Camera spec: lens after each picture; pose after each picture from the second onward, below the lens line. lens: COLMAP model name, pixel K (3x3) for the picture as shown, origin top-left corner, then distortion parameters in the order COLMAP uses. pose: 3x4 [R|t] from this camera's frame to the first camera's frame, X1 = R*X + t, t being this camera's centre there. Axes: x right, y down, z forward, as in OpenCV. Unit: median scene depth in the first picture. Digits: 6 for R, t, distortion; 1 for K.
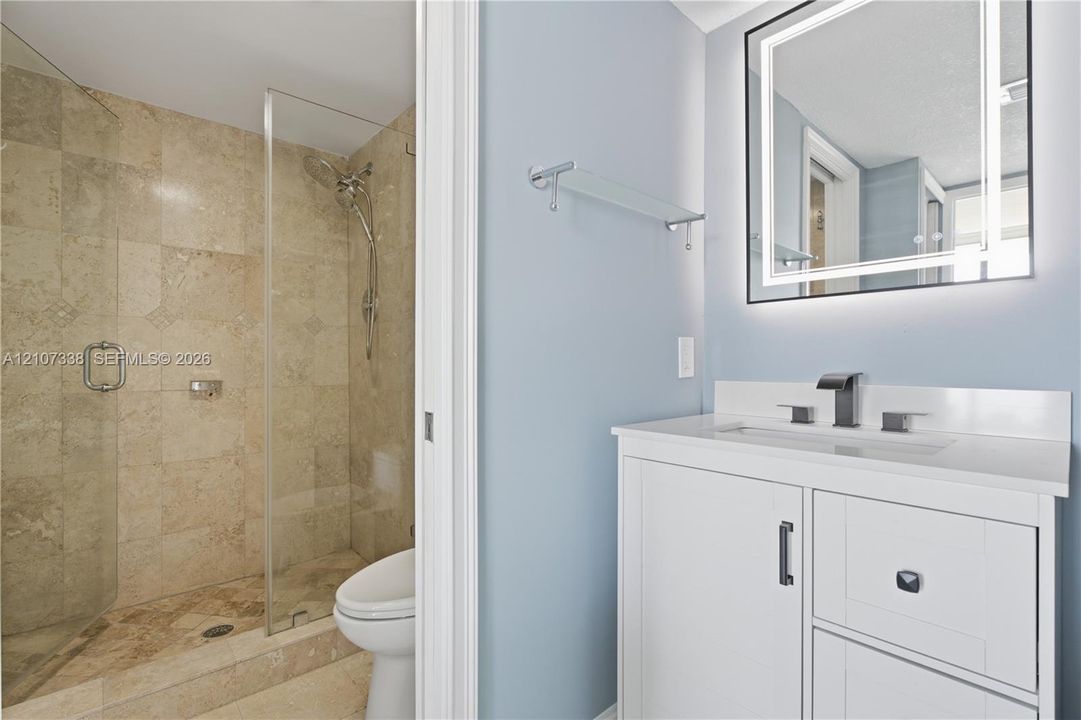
lens RADIAL K [[488.2, 0, 540.5], [0, 488.2, 360.0], [0, 0, 1]] dist [-0.003542, -0.000371]
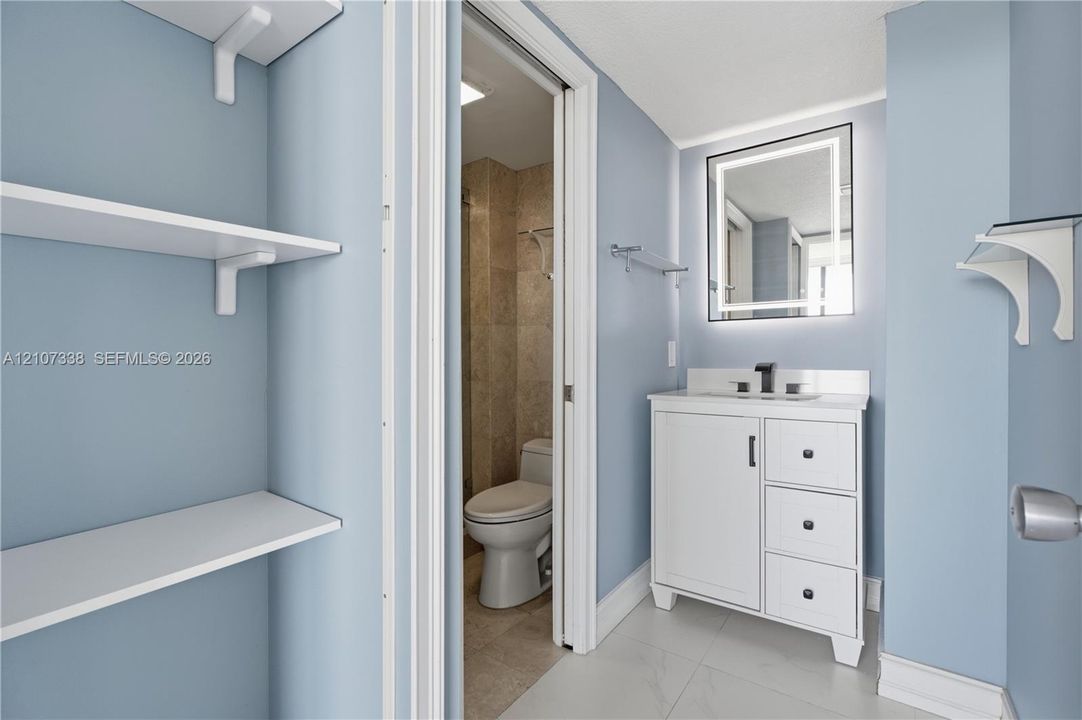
lens RADIAL K [[485.5, 0, 540.7], [0, 485.5, 352.0], [0, 0, 1]] dist [0.001238, 0.000038]
pose [[0.976367, 0.001690, 0.216112, -0.496944], [-0.000066, 0.999972, -0.007519, -0.000096], [-0.216119, 0.007326, 0.976340, -0.492218]]
